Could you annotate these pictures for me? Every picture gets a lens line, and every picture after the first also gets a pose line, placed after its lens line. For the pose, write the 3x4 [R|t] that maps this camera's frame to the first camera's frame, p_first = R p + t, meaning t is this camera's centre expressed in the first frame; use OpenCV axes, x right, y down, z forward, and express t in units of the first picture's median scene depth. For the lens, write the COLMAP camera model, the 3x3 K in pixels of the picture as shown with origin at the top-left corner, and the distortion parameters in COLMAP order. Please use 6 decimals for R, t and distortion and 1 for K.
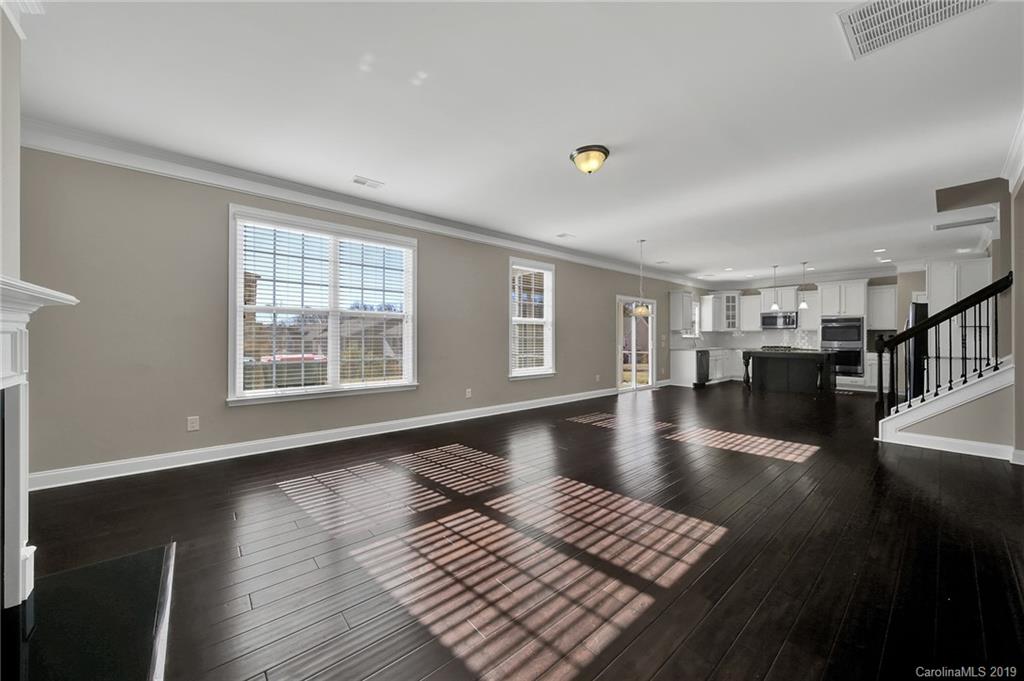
lens RADIAL K [[366.5, 0, 517.3], [0, 366.5, 337.8], [0, 0, 1]] dist [0.005609, -0.000104]
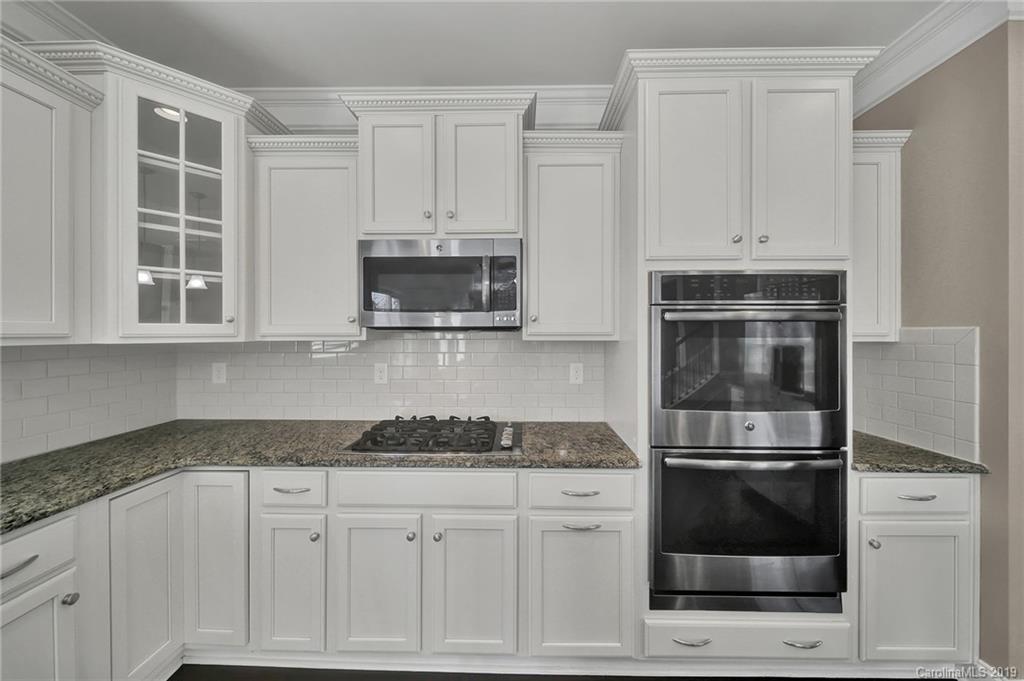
lens RADIAL K [[362.9, 0, 512.0], [0, 362.9, 338.4], [0, 0, 1]] dist [-0.001467, -0.000100]
pose [[0.669612, -0.005871, 0.742688, 0.958050], [0.002517, 0.999981, 0.005635, -0.034217], [-0.742707, -0.001904, 0.669614, 1.360333]]
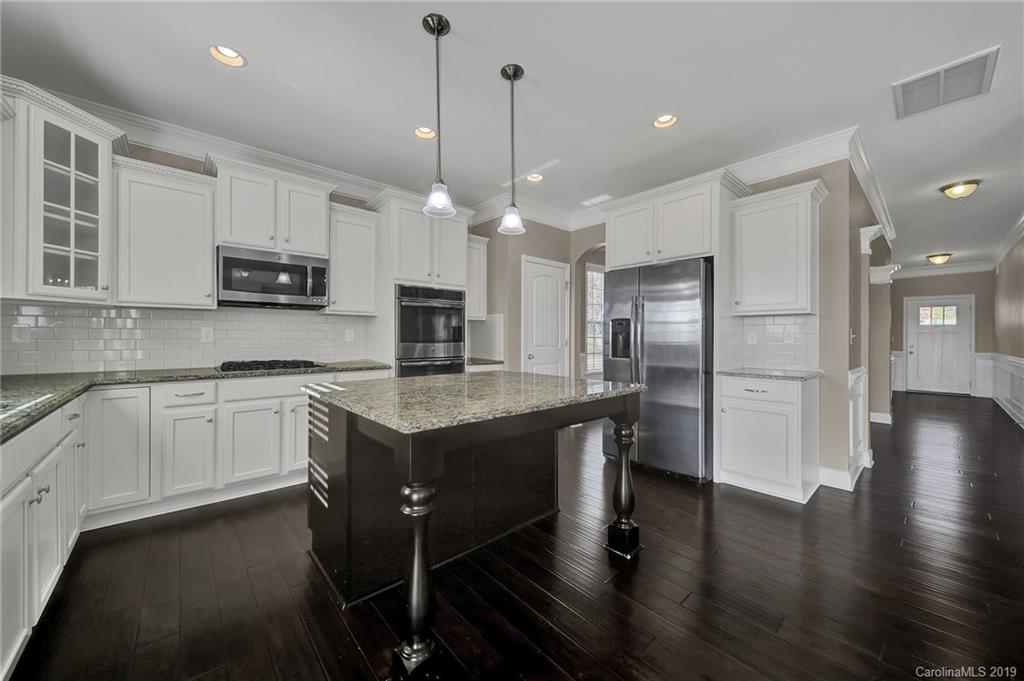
lens RADIAL K [[376.8, 0, 512.4], [0, 376.8, 339.0], [0, 0, 1]] dist [0.001486, 0.000044]
pose [[-0.009024, -0.004966, 0.999947, 0.617375], [0.000577, 0.999987, 0.004972, 0.004660], [-0.999959, 0.000622, -0.009021, 1.278919]]
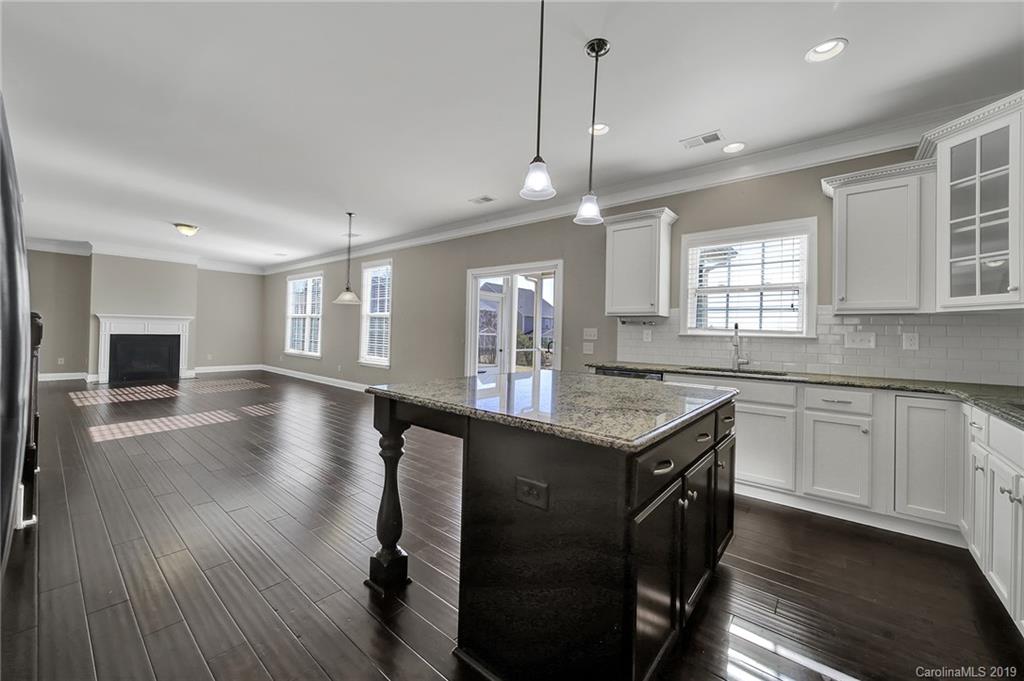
lens RADIAL K [[400.9, 0, 509.0], [0, 400.9, 327.6], [0, 0, 1]] dist [0.000885, -0.000006]
pose [[0.162854, -0.010997, -0.986589, 1.297267], [-0.022735, 0.999631, -0.014895, 0.002428], [0.986388, 0.024855, 0.162544, 1.206264]]
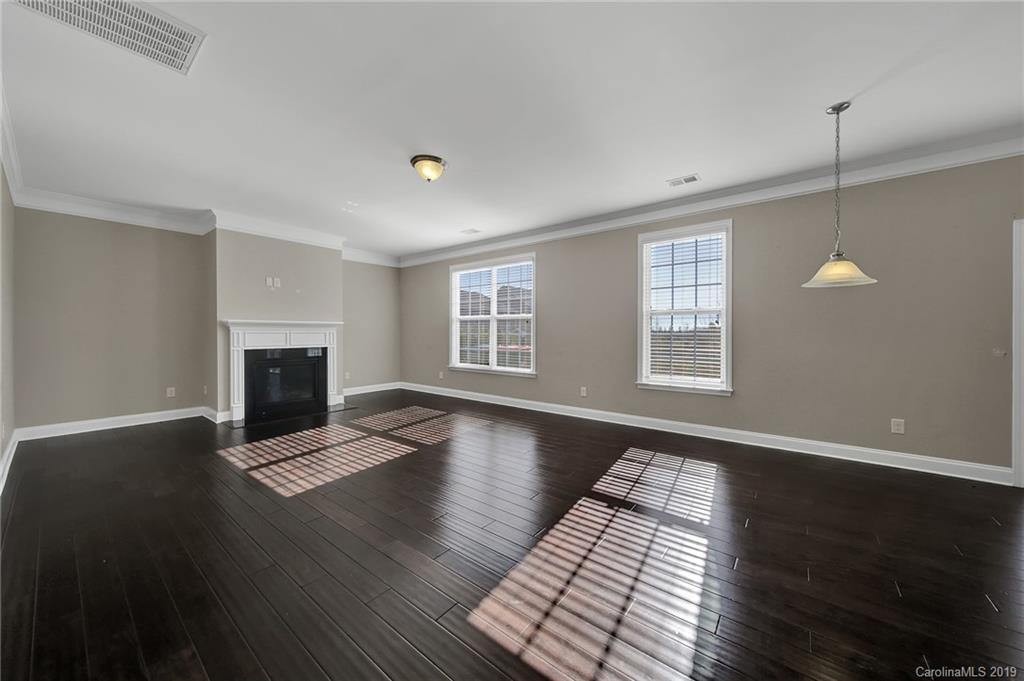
lens RADIAL K [[362.9, 0, 512.0], [0, 362.9, 338.4], [0, 0, 1]] dist [-0.001467, -0.000100]
pose [[0.193570, 0.008890, -0.981046, 0.680120], [-0.001828, 0.999960, 0.008701, 0.001272], [0.981085, 0.000109, 0.193578, 0.547459]]
